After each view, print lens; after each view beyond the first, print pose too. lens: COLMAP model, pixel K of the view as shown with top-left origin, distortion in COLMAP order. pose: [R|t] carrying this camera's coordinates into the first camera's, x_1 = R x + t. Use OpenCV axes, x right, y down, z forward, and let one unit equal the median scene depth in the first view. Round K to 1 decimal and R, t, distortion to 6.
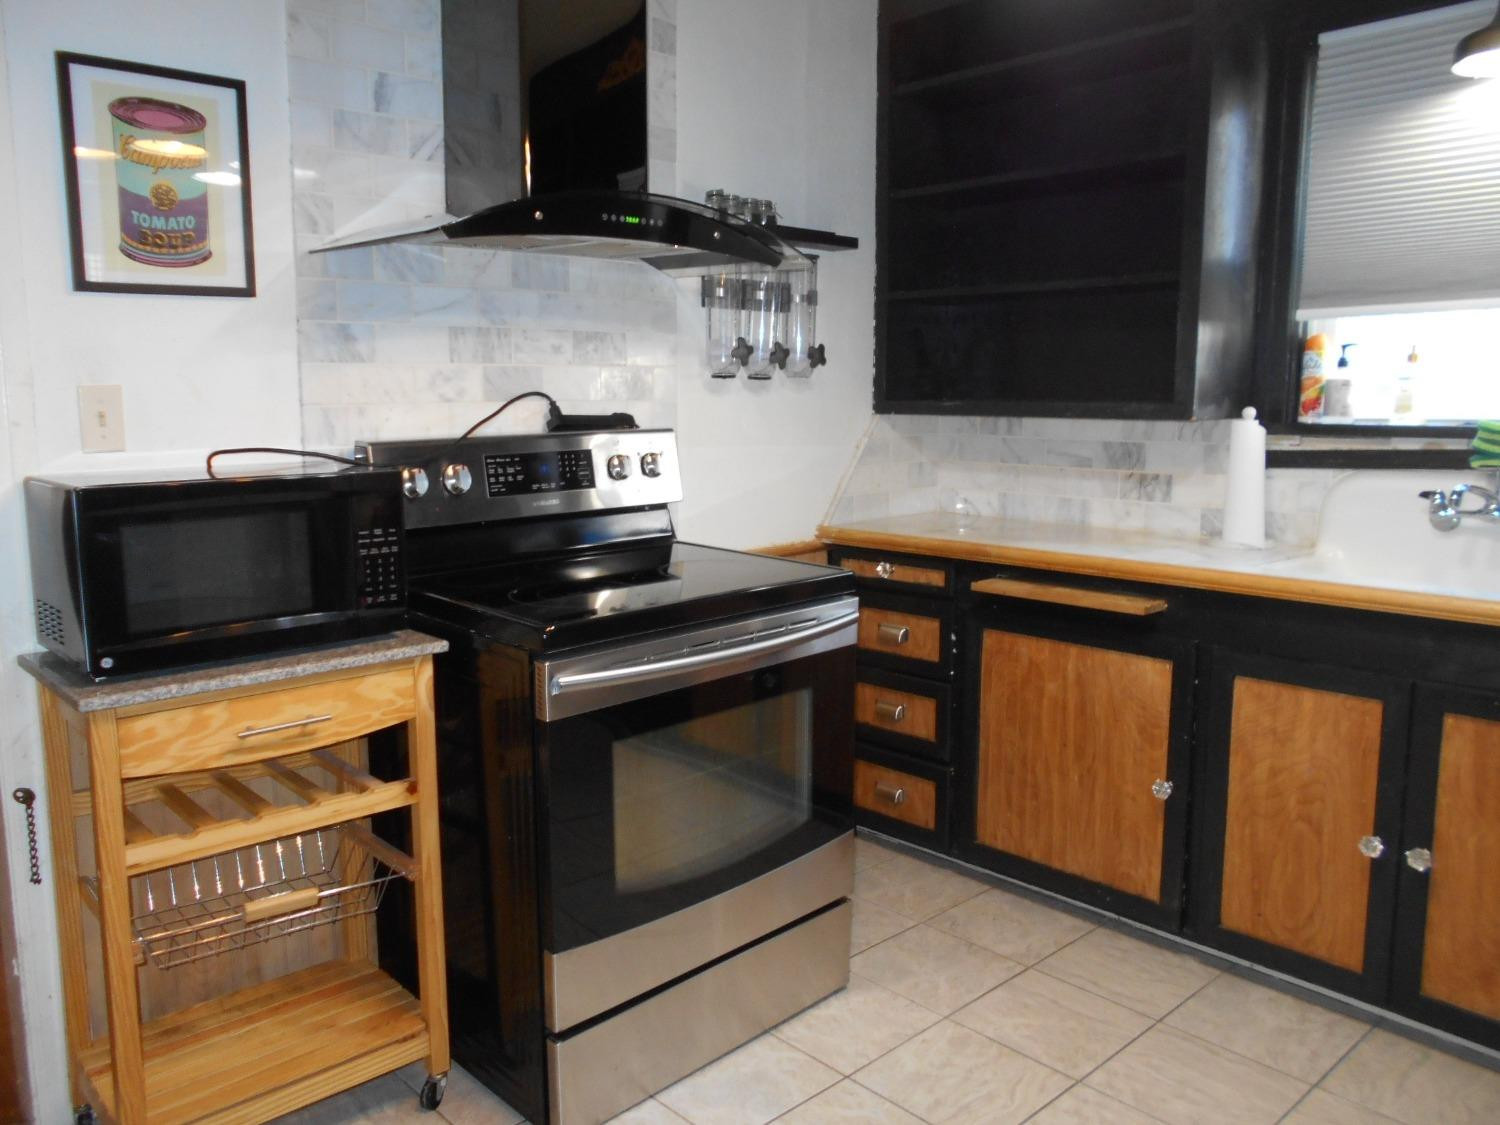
lens RADIAL K [[1184.5, 0, 750.0], [0, 1184.5, 562.5], [0, 0, 1]] dist [0.077715, 0.005883]
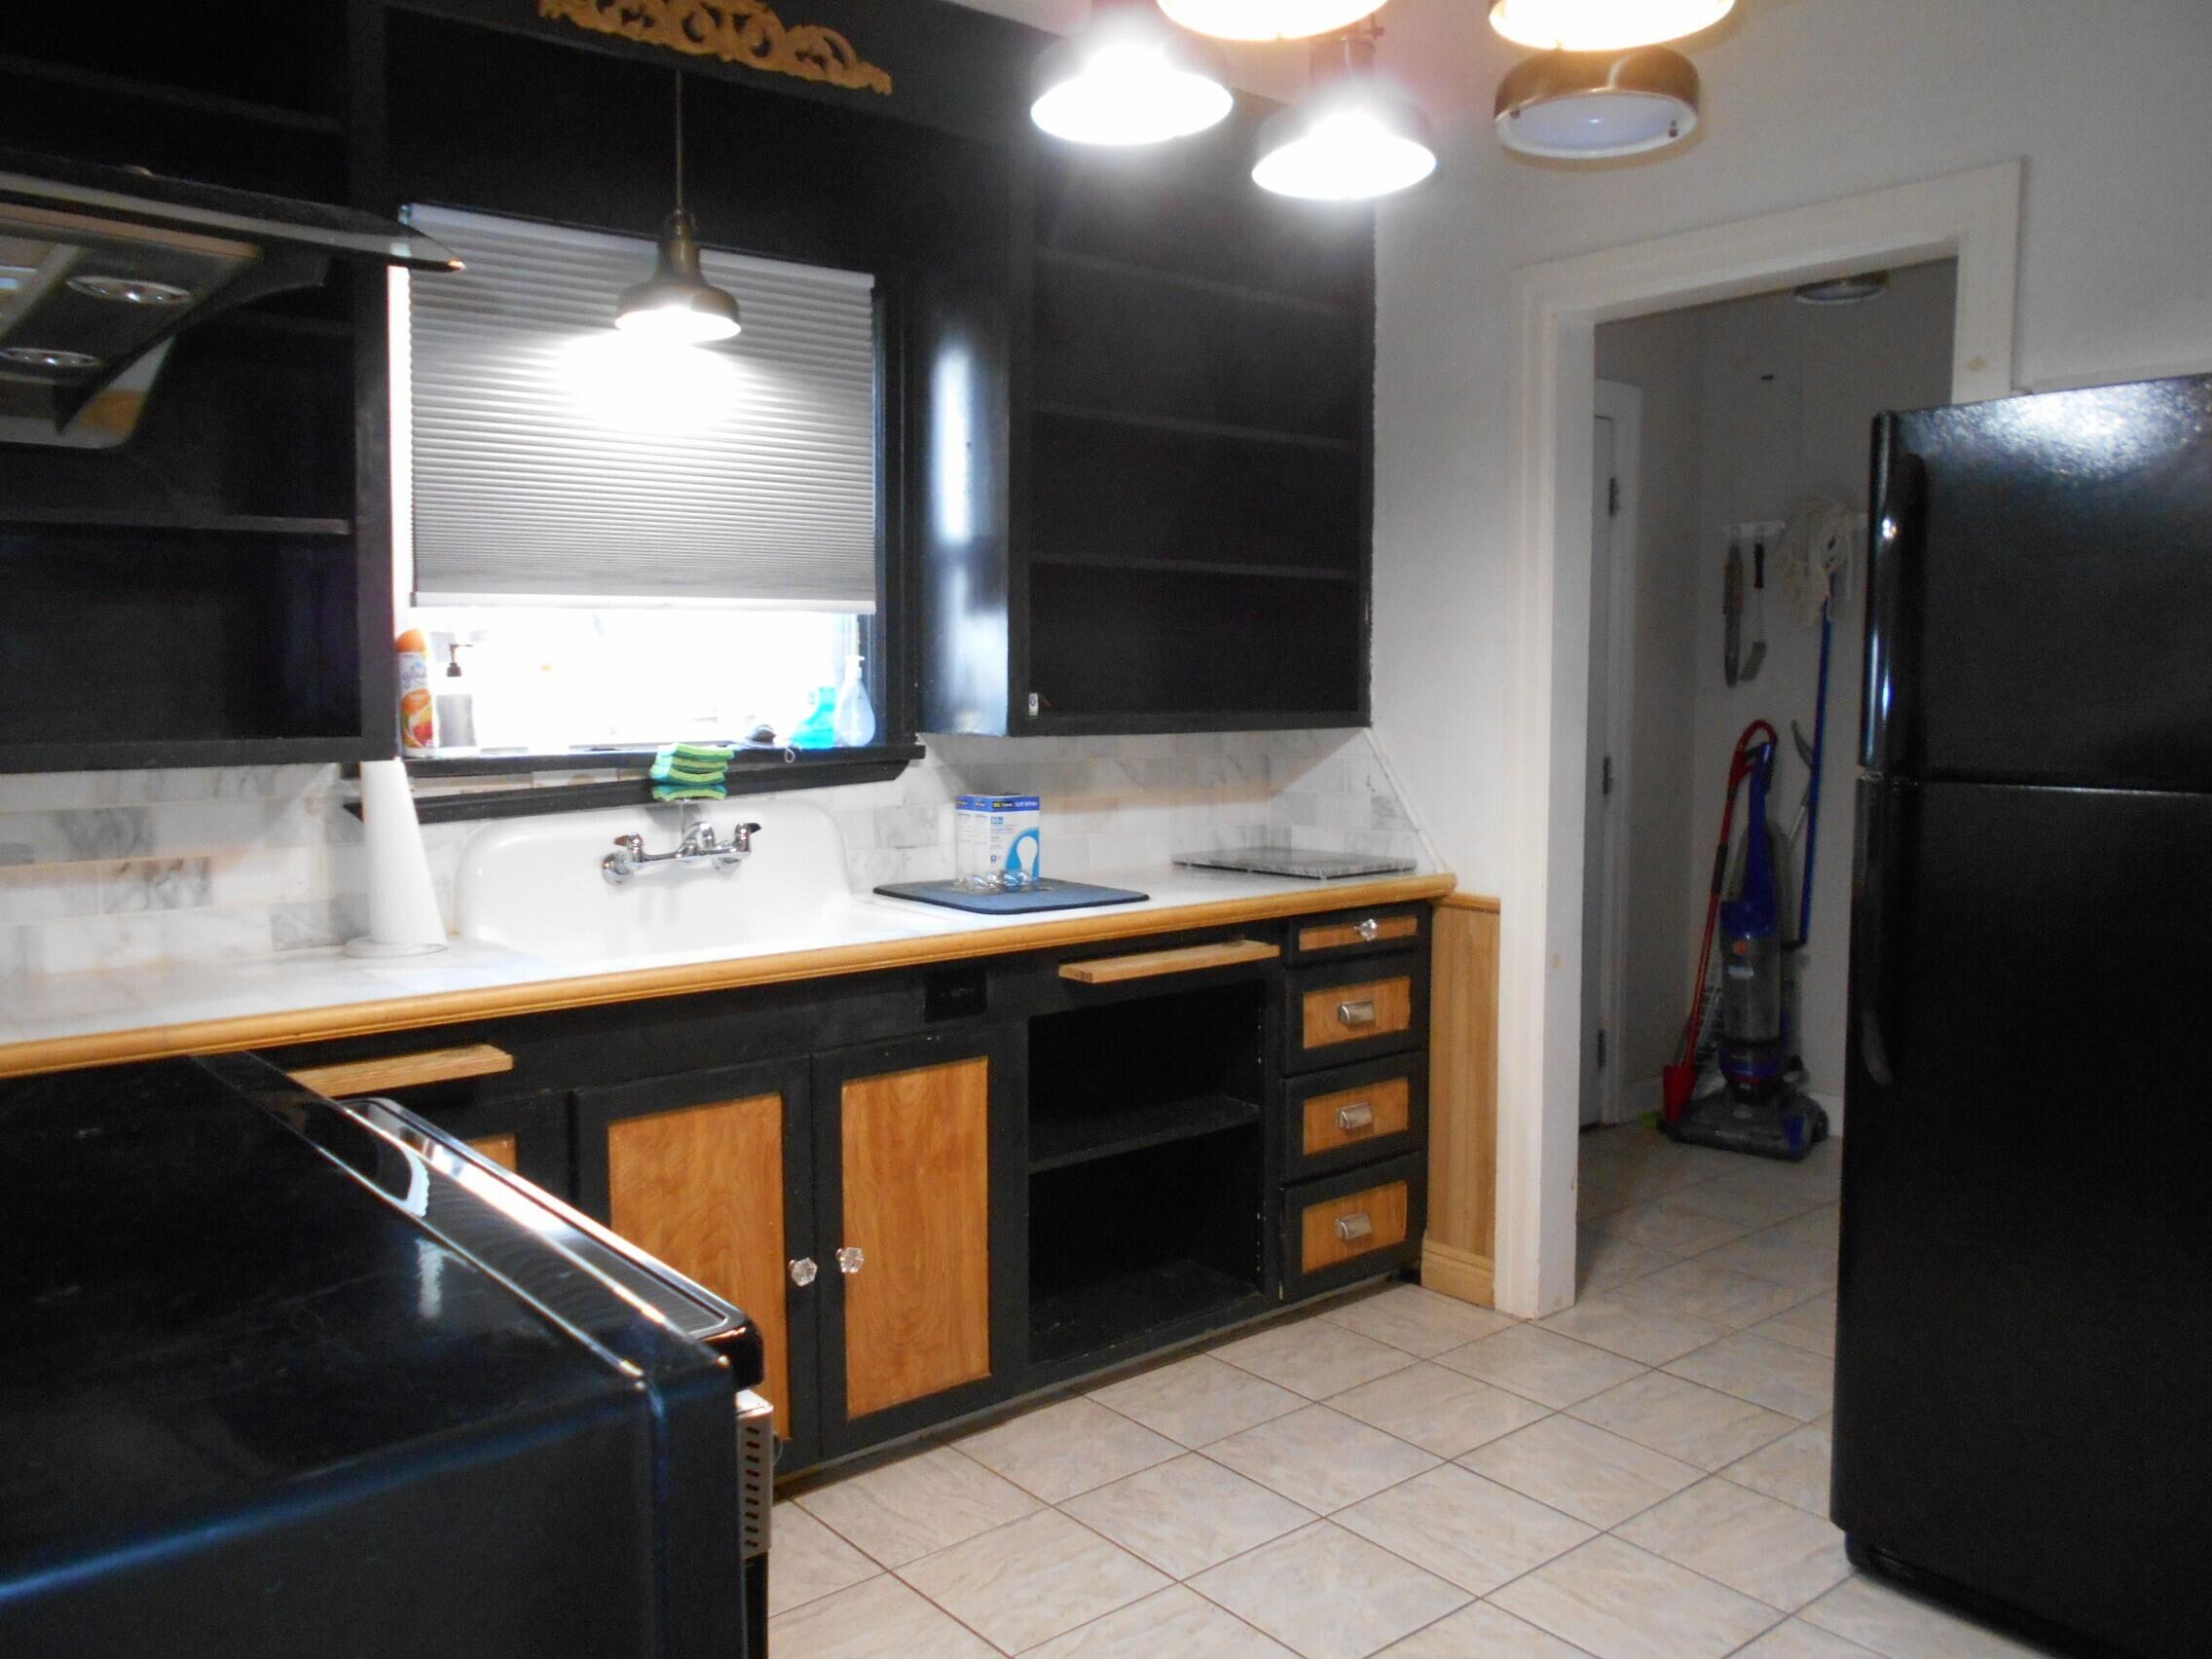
lens RADIAL K [[1889.4, 0, 1106.0], [0, 1889.4, 829.5], [0, 0, 1]] dist [-0.004998, 0.003733]
pose [[0.111659, -0.078428, 0.990647, -0.546098], [0.161303, 0.985091, 0.059807, -0.077459], [-0.980568, 0.153116, 0.122645, 0.500755]]
